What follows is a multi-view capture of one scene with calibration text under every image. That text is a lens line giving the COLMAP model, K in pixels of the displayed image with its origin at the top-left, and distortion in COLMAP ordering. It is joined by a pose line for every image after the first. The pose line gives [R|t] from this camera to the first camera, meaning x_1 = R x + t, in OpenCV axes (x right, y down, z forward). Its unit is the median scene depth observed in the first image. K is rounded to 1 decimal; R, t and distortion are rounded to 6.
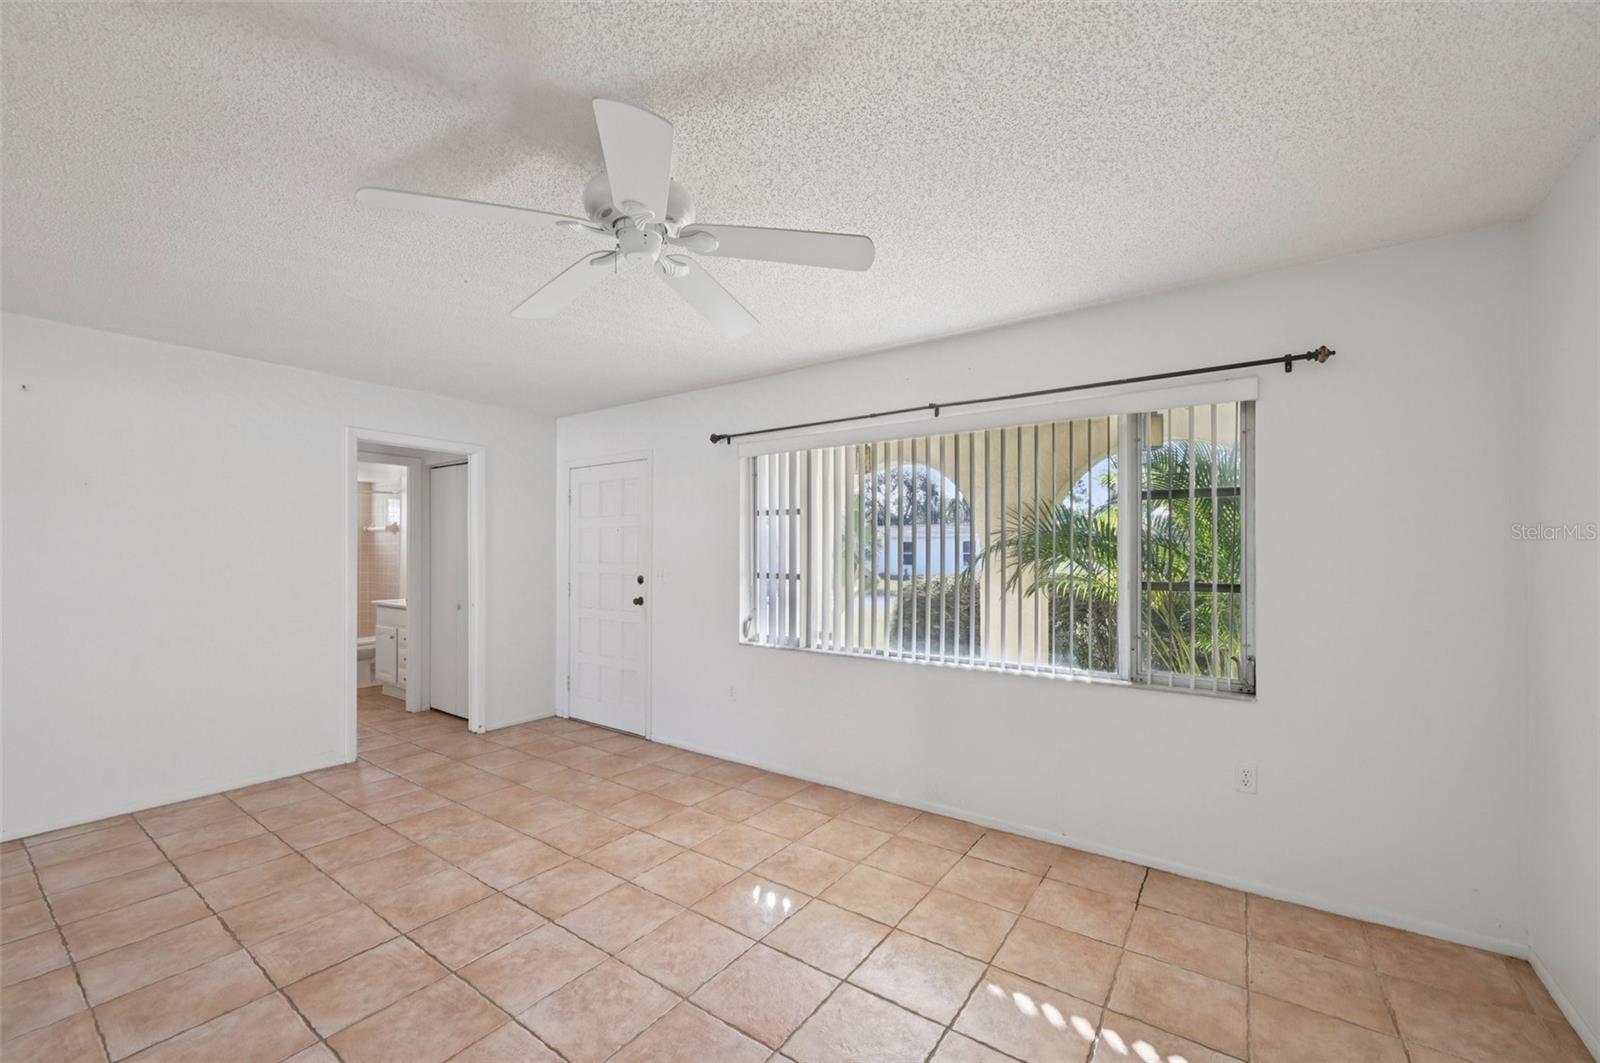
lens RADIAL K [[631.1, 0, 802.1], [0, 631.1, 542.4], [0, 0, 1]] dist [-0.002722, 0.001915]
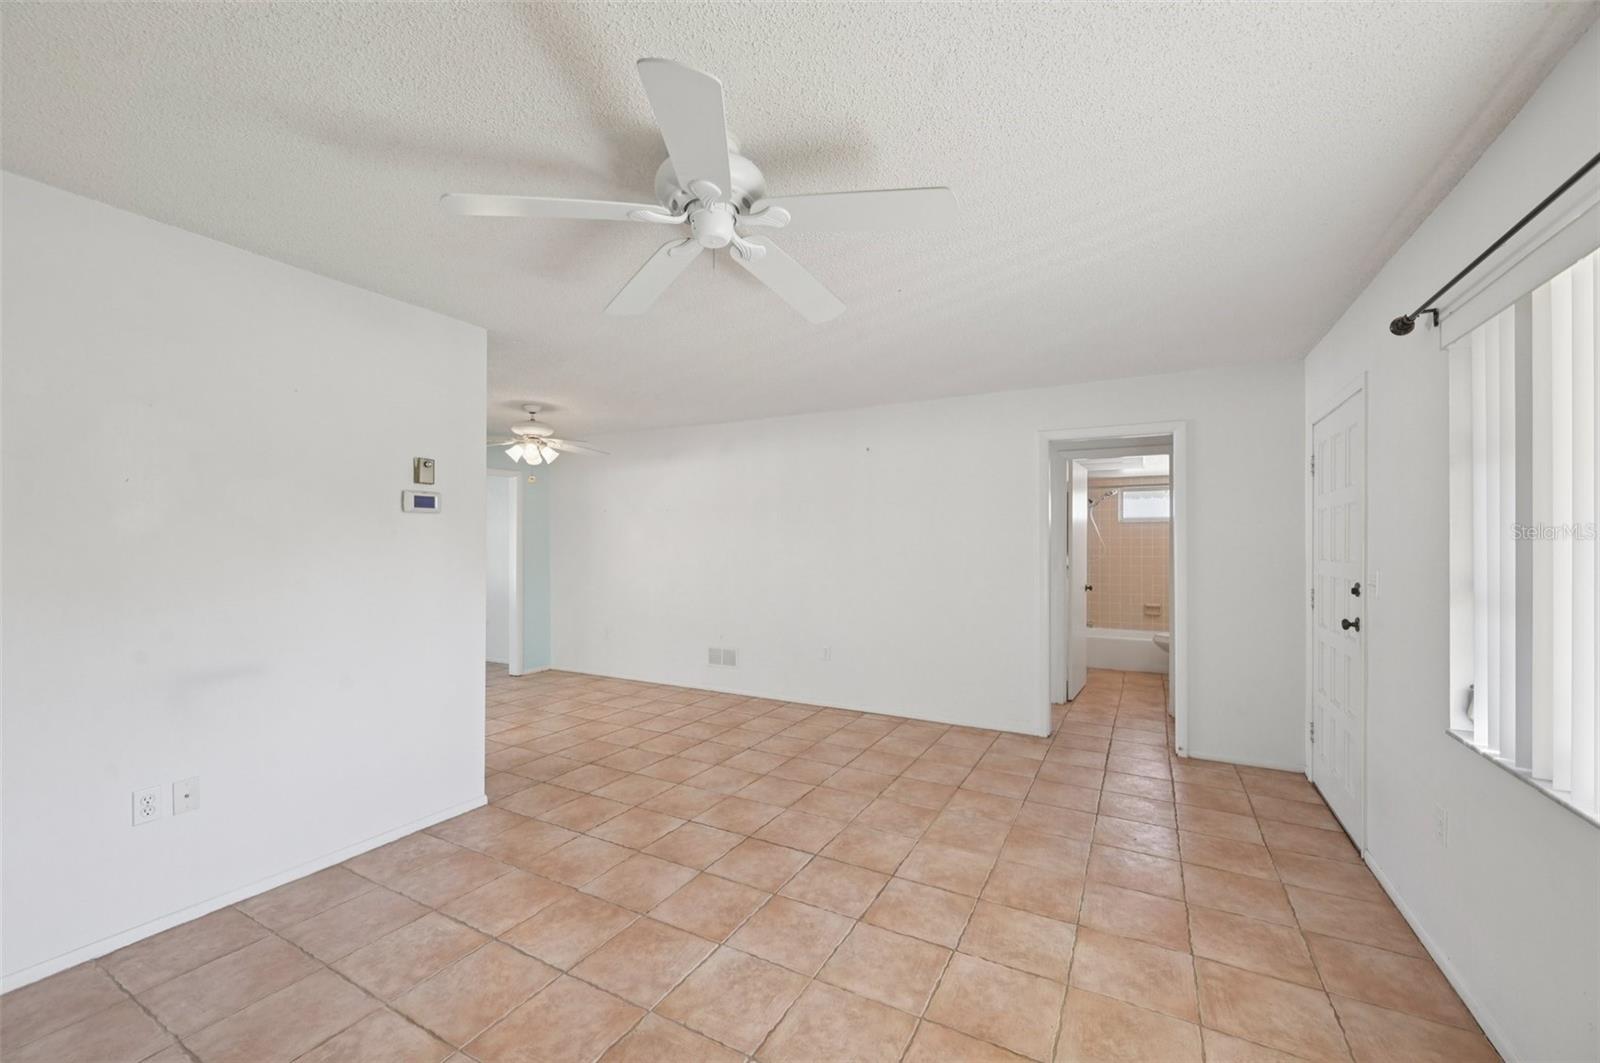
lens RADIAL K [[631.1, 0, 806.1], [0, 631.1, 540.6], [0, 0, 1]] dist [-0.002722, 0.001915]
pose [[0.122648, -0.009428, -0.992405, 0.443347], [0.015642, 0.999849, -0.007565, 0.012831], [0.992327, -0.014595, 0.122777, 0.626649]]
